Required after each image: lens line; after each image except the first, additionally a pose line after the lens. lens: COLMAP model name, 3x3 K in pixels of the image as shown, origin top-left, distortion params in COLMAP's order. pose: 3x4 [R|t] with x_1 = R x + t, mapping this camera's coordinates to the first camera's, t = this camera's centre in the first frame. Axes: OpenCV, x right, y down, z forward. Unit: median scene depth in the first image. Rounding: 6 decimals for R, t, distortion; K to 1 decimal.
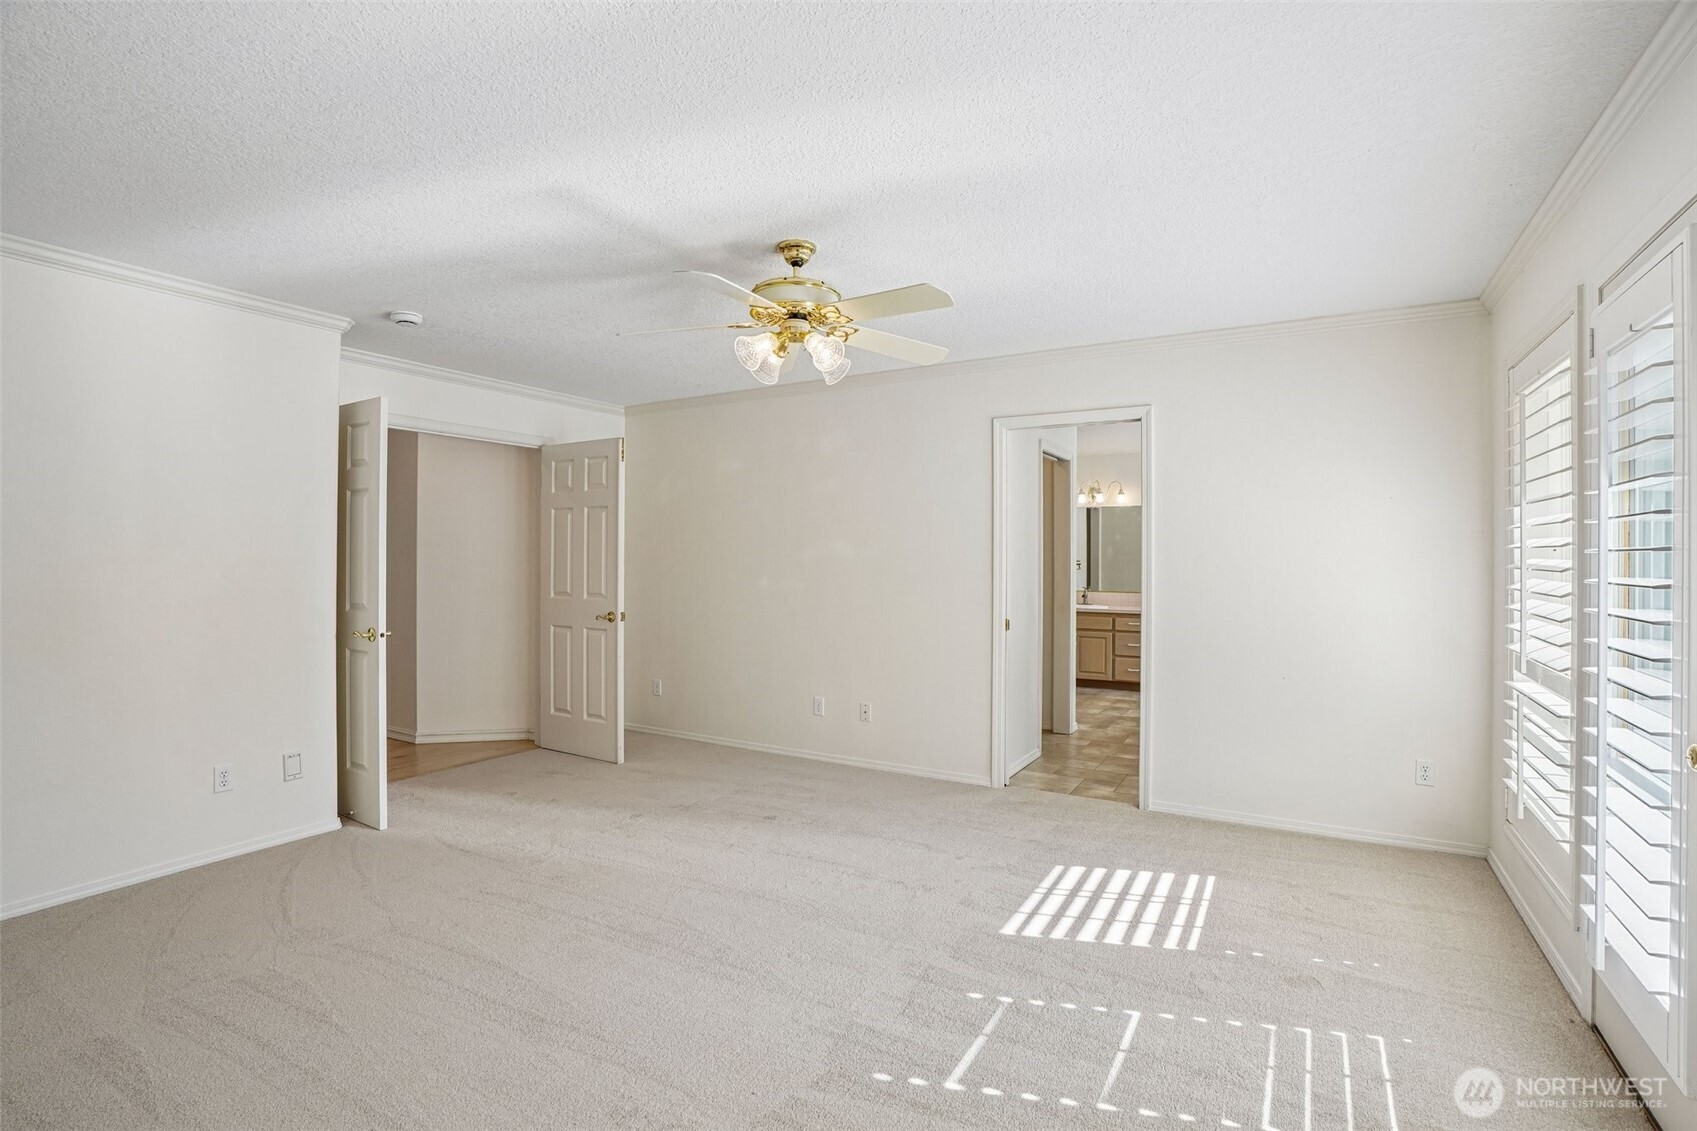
lens RADIAL K [[796.7, 0, 861.4], [0, 796.7, 562.9], [0, 0, 1]] dist [-0.007241, 0.003068]
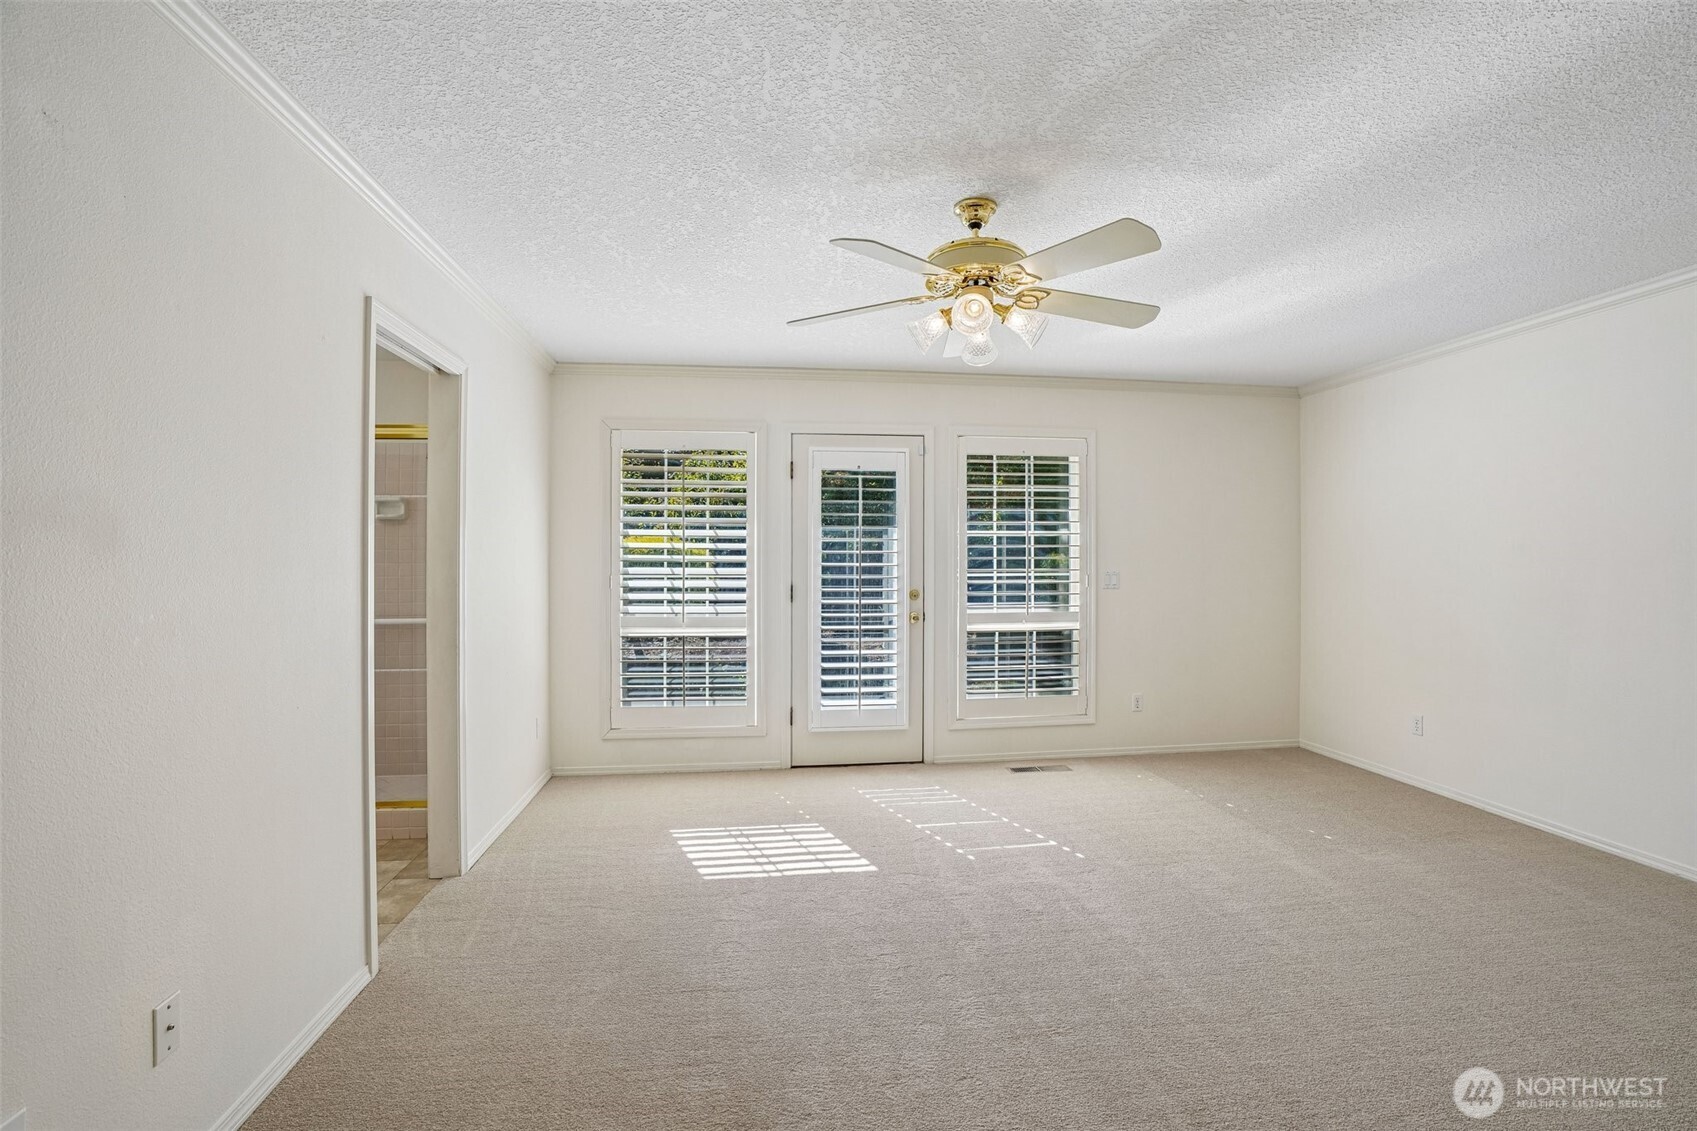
lens RADIAL K [[796.7, 0, 842.0], [0, 796.7, 559.8], [0, 0, 1]] dist [-0.007241, 0.003068]
pose [[-0.608759, 0.006406, 0.793329, -0.695091], [0.001948, 0.999976, -0.006579, 0.006047], [-0.793353, -0.002460, -0.608757, 1.651603]]
